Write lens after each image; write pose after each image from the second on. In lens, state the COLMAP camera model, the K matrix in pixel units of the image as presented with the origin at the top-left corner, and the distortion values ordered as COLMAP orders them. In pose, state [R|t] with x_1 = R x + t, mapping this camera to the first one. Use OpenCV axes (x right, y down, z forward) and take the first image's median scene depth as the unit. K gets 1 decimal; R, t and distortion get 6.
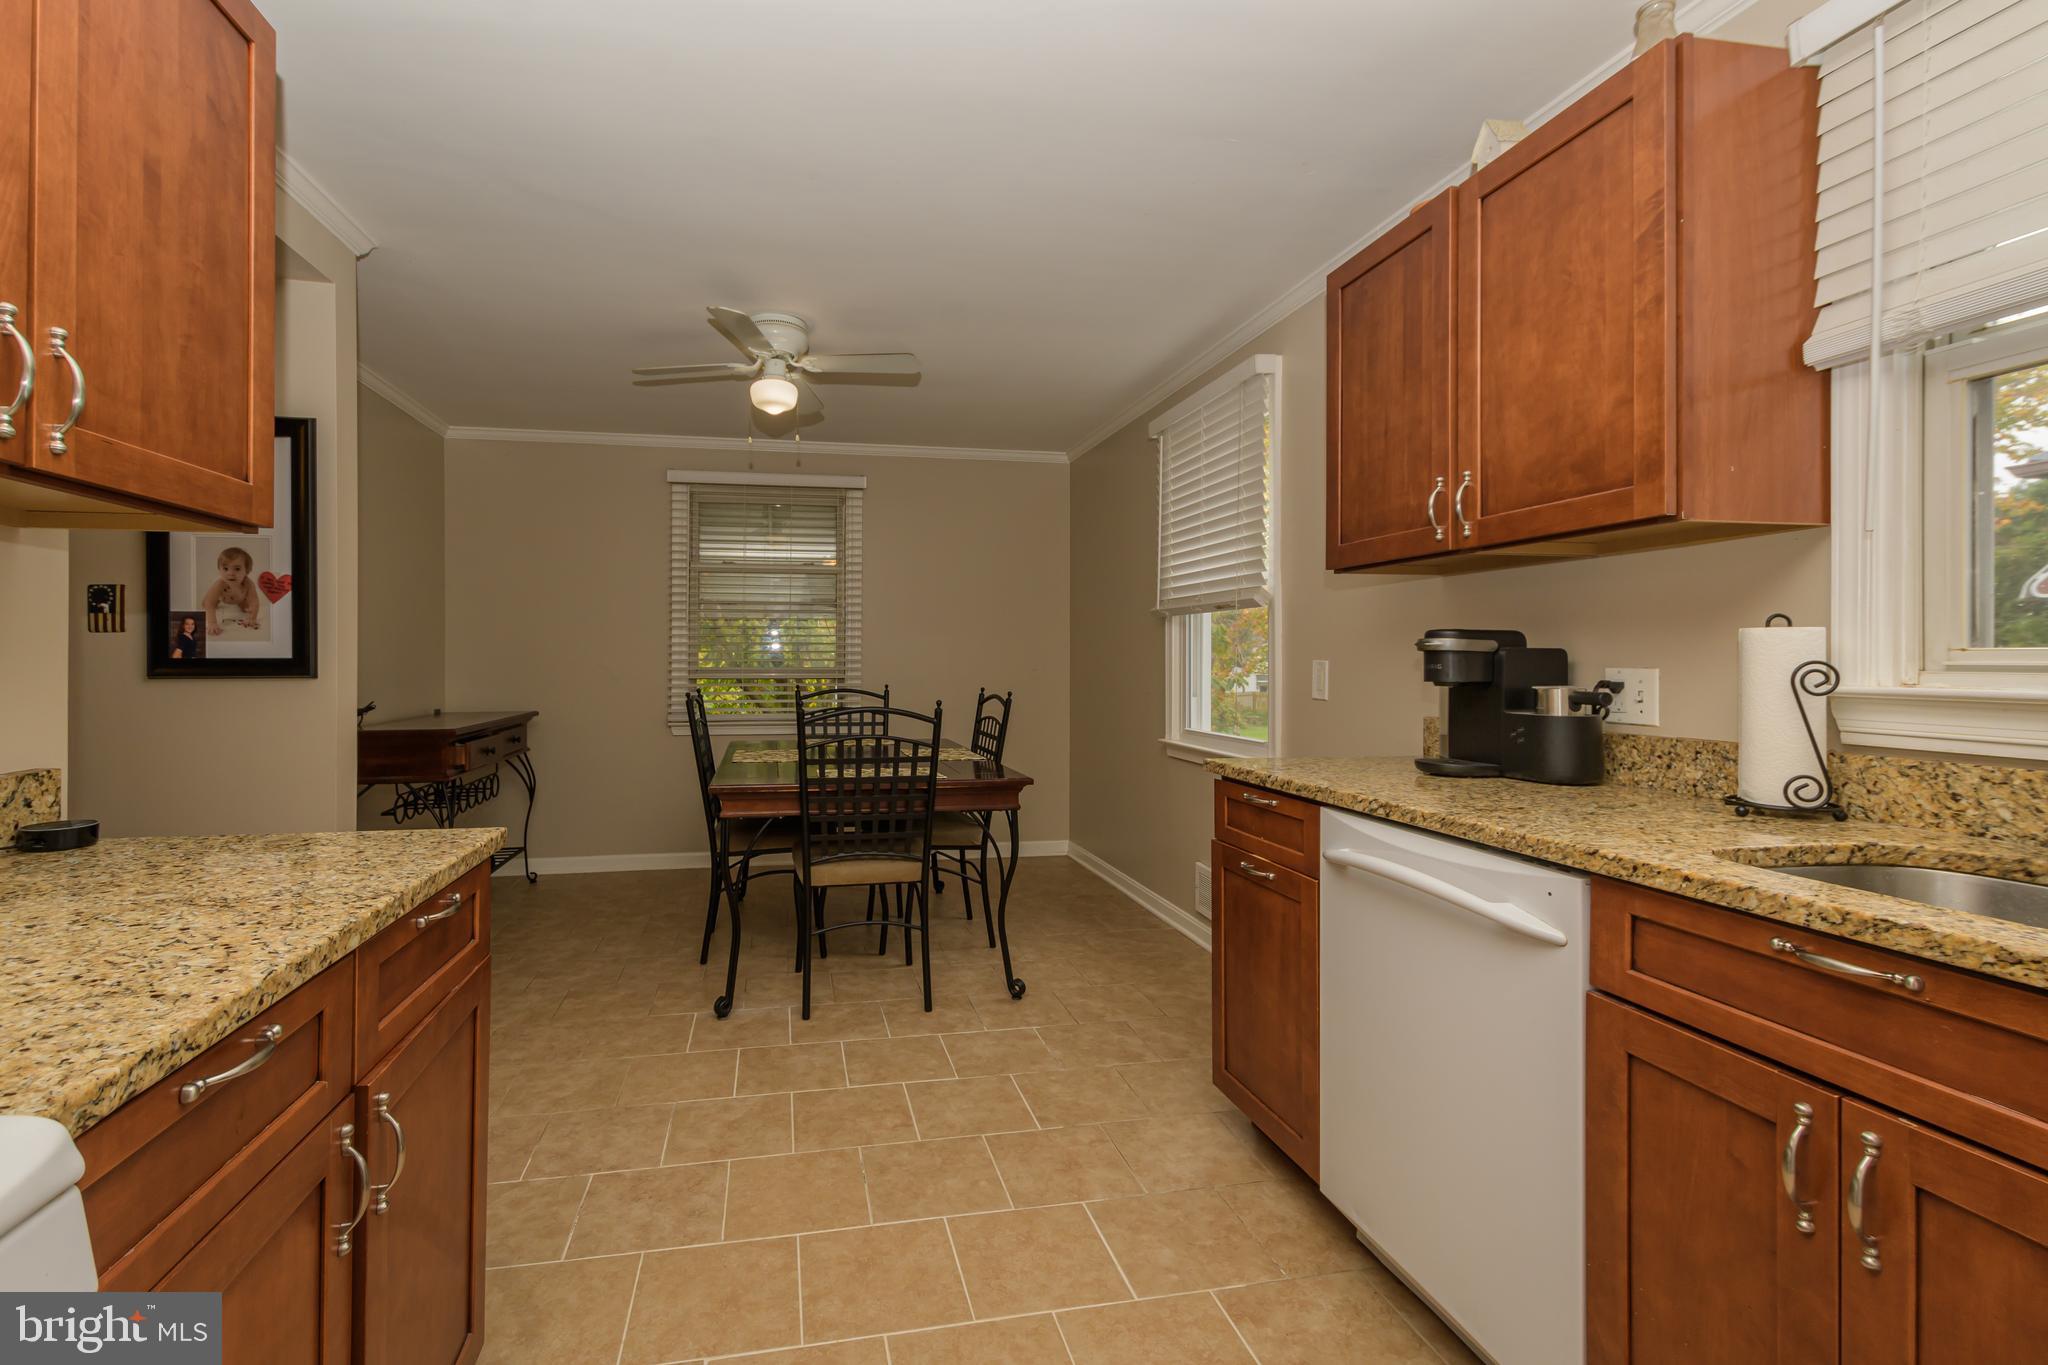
lens RADIAL K [[917.6, 0, 940.2], [0, 917.6, 652.5], [0, 0, 1]] dist [0.017322, -0.004984]
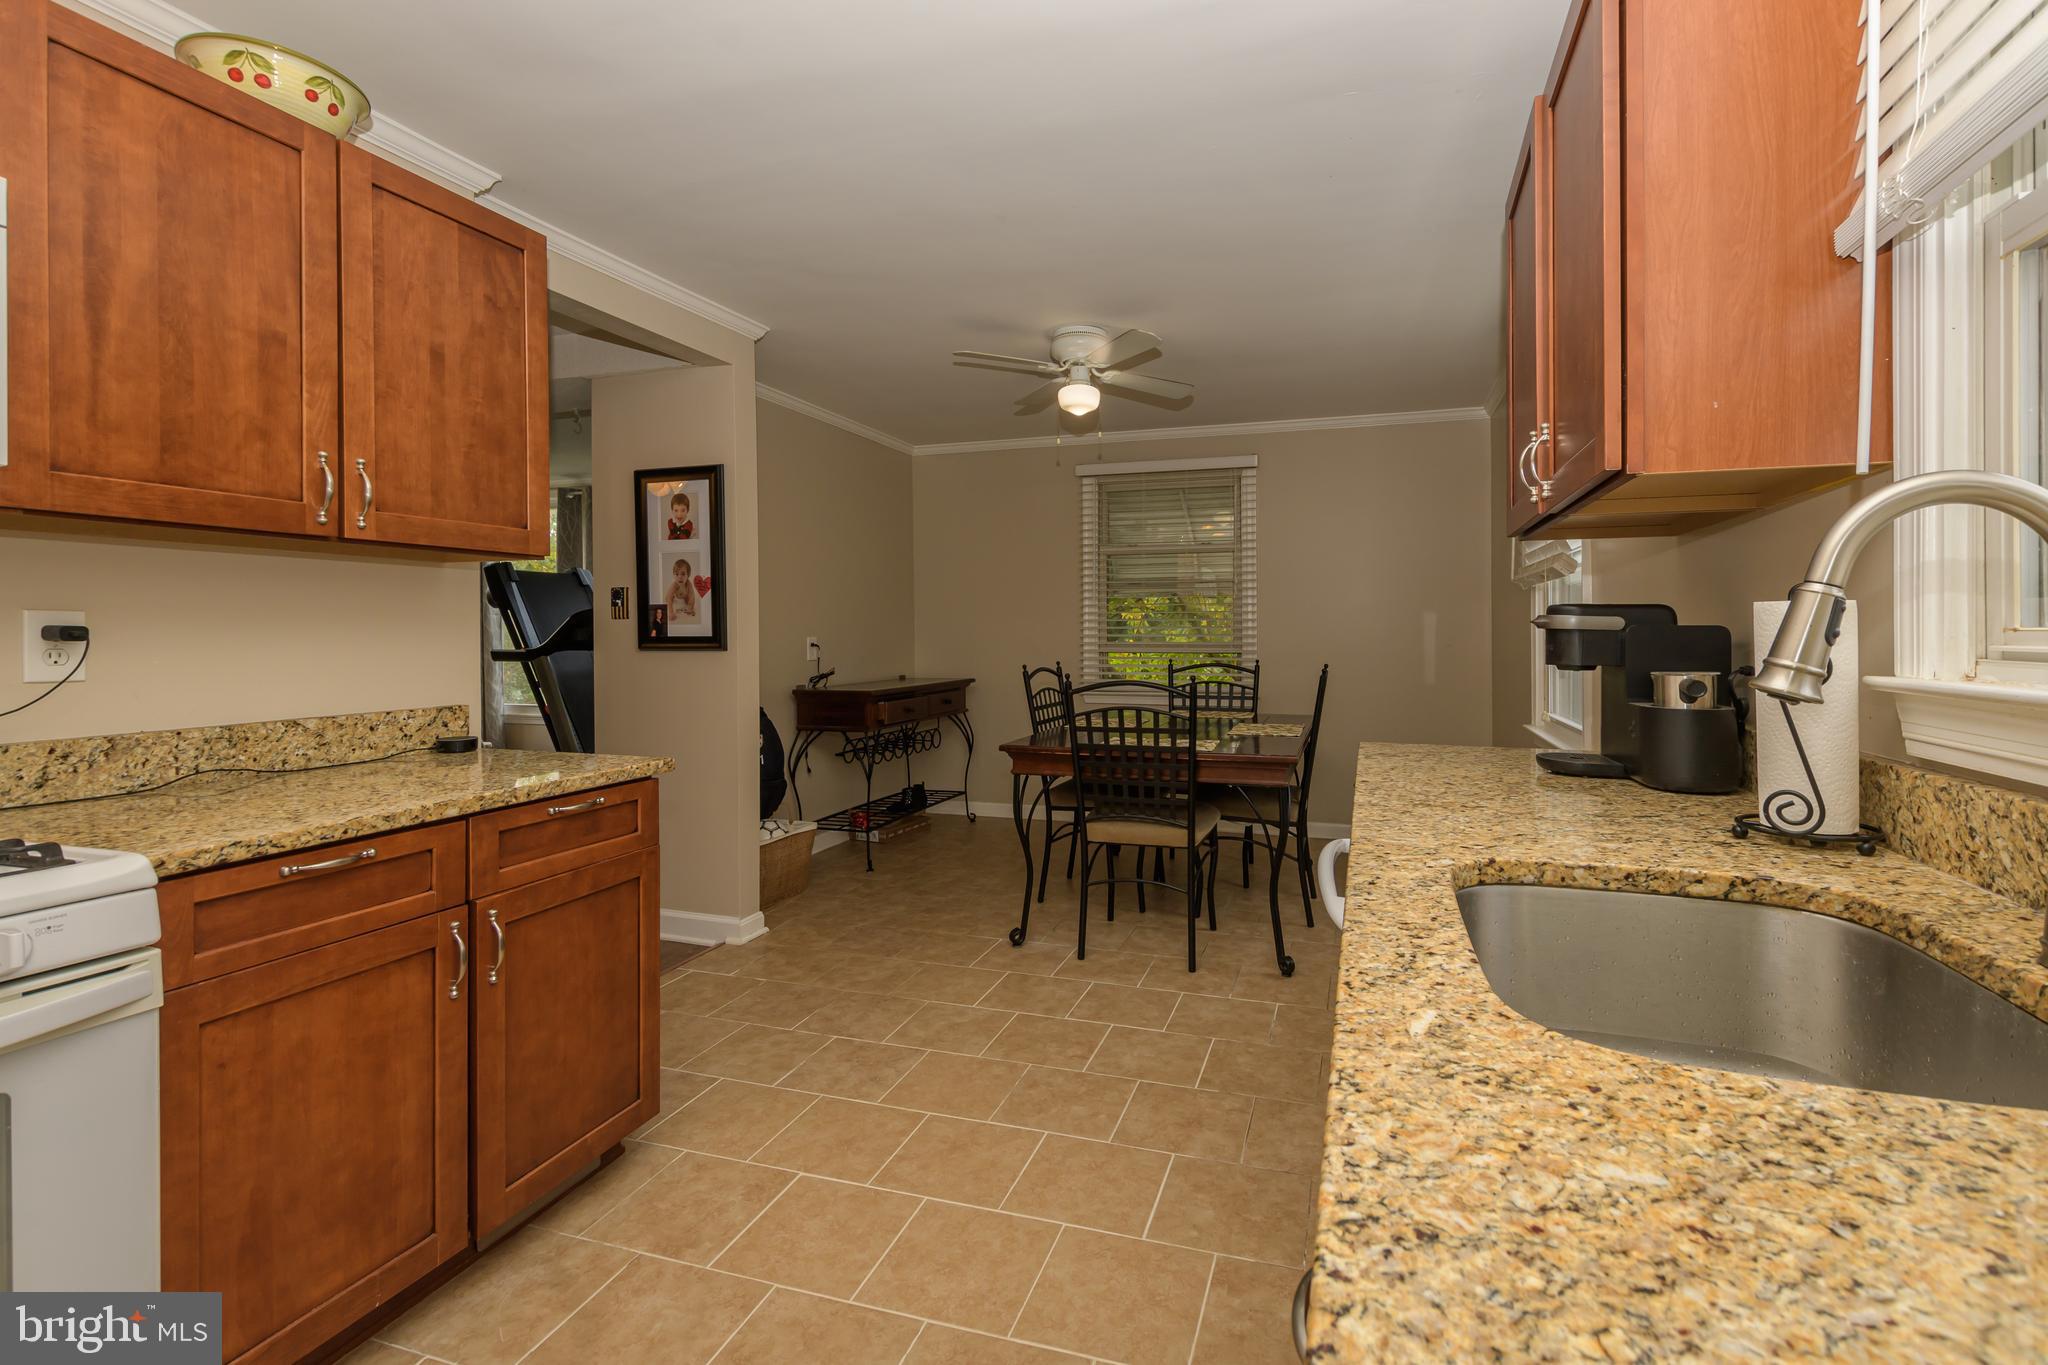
lens RADIAL K [[917.6, 0, 1082.1], [0, 917.6, 633.5], [0, 0, 1]] dist [0.017322, -0.004984]
pose [[0.887223, -0.001827, -0.461337, 0.474708], [0.006117, 0.999951, 0.007803, -0.006324], [0.461300, -0.009745, 0.887191, 0.020165]]
